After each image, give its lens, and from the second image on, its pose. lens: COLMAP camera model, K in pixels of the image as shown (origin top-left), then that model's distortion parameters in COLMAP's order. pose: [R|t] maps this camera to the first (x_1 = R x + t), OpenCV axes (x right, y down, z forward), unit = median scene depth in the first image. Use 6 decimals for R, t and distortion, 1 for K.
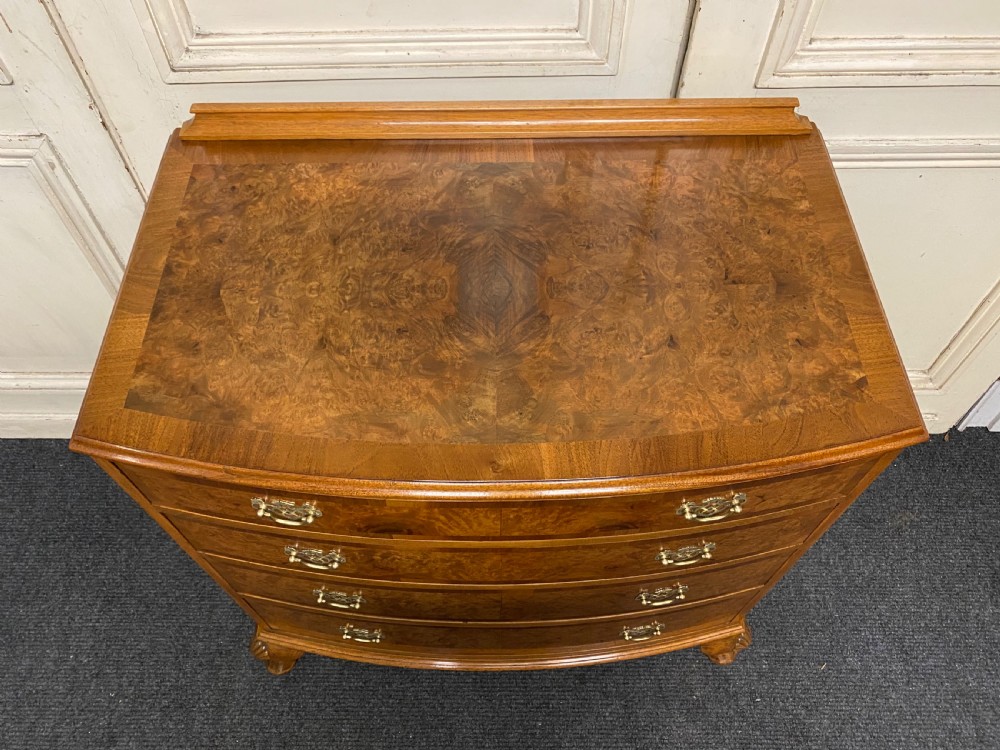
lens RADIAL K [[772.2, 0, 495.9], [0, 772.2, 376.8], [0, 0, 1]] dist [0.033691, -0.021382]
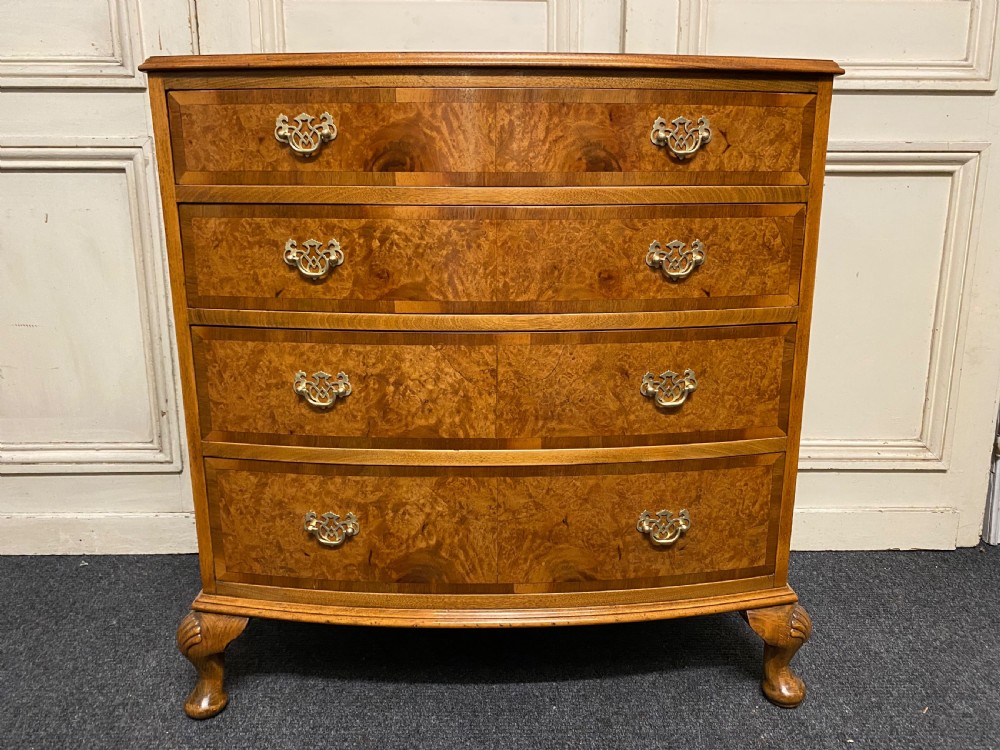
lens RADIAL K [[772.2, 0, 499.1], [0, 772.2, 375.9], [0, 0, 1]] dist [0.033691, -0.021382]
pose [[0.999948, 0.001318, 0.010113, 0.000113], [0.006029, 0.723331, -0.690475, 0.677179], [-0.008225, 0.690500, 0.723285, 0.239483]]
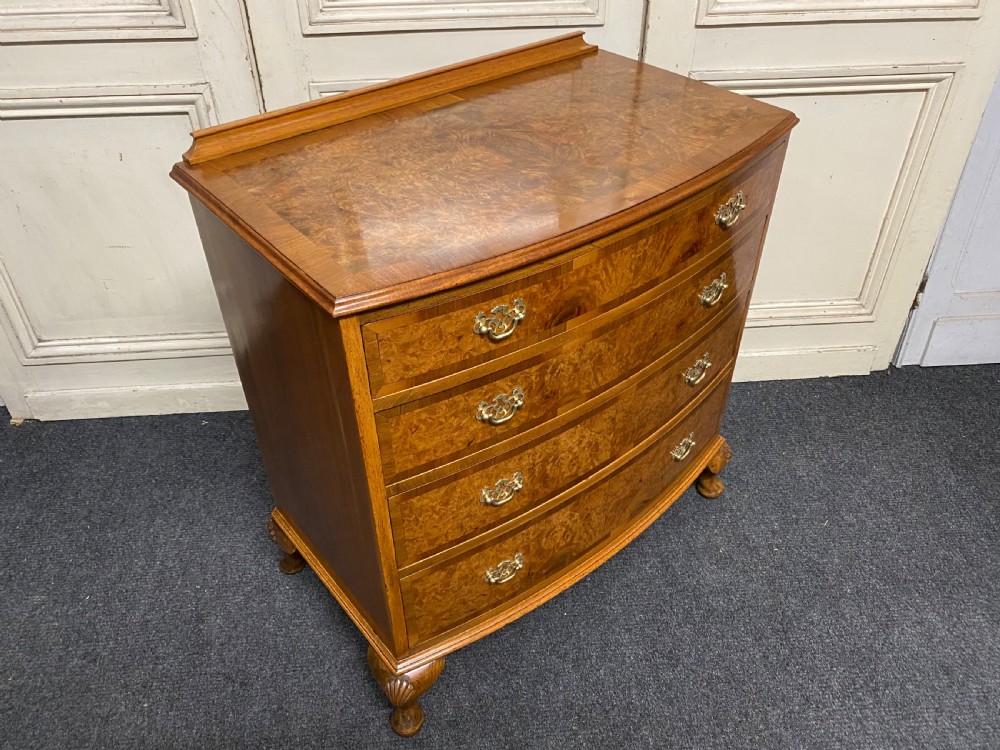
lens RADIAL K [[772.2, 0, 493.4], [0, 772.2, 375.2], [0, 0, 1]] dist [0.033691, -0.021382]
pose [[0.996667, -0.052693, 0.062272, -0.134142], [0.069755, 0.946290, -0.315704, 0.508427], [-0.042292, 0.318996, 0.946812, -0.144245]]
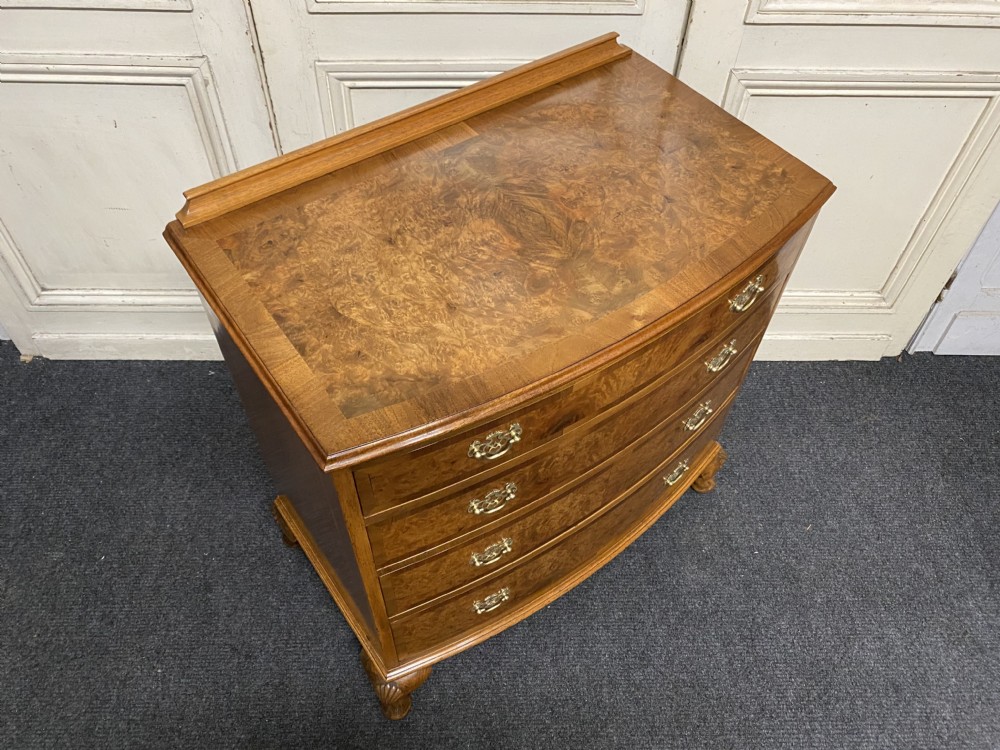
lens RADIAL K [[772.2, 0, 497.1], [0, 772.2, 373.4], [0, 0, 1]] dist [0.033691, -0.021382]
pose [[0.999094, 0.000475, 0.042548, -0.111107], [0.003851, 0.994827, -0.101512, 0.264028], [-0.042376, 0.101584, 0.993924, -0.195058]]
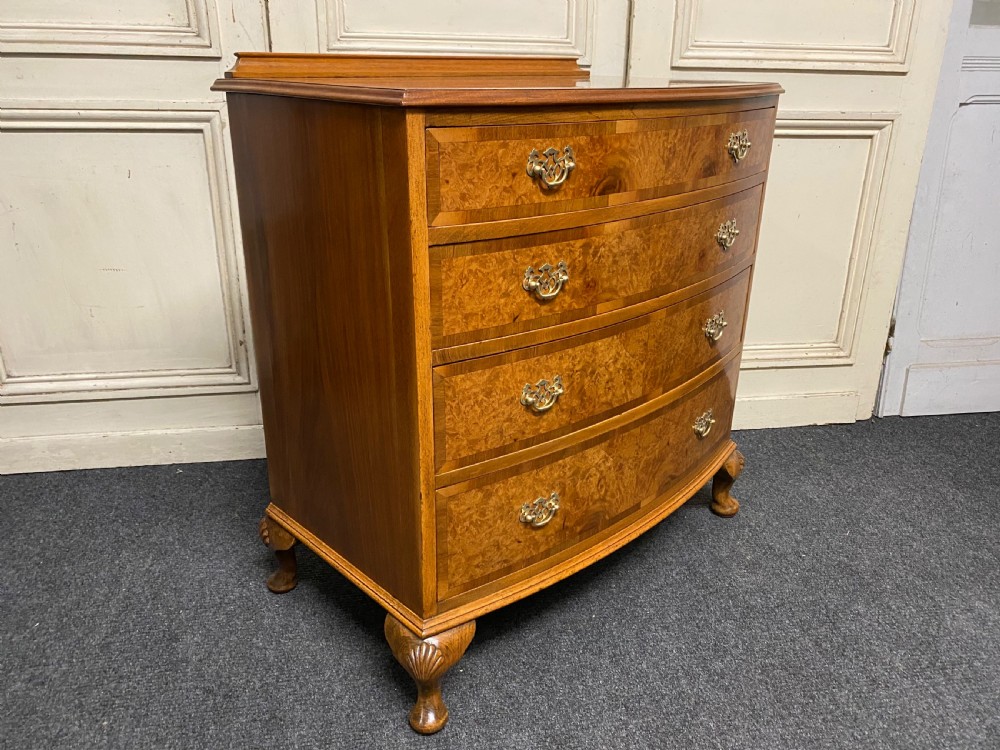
lens RADIAL K [[772.2, 0, 496.9], [0, 772.2, 377.2], [0, 0, 1]] dist [0.033691, -0.021382]
pose [[0.986277, -0.041802, 0.159720, -0.245444], [0.126329, 0.813927, -0.567066, 0.777734], [-0.106297, 0.579461, 0.808038, 0.033045]]
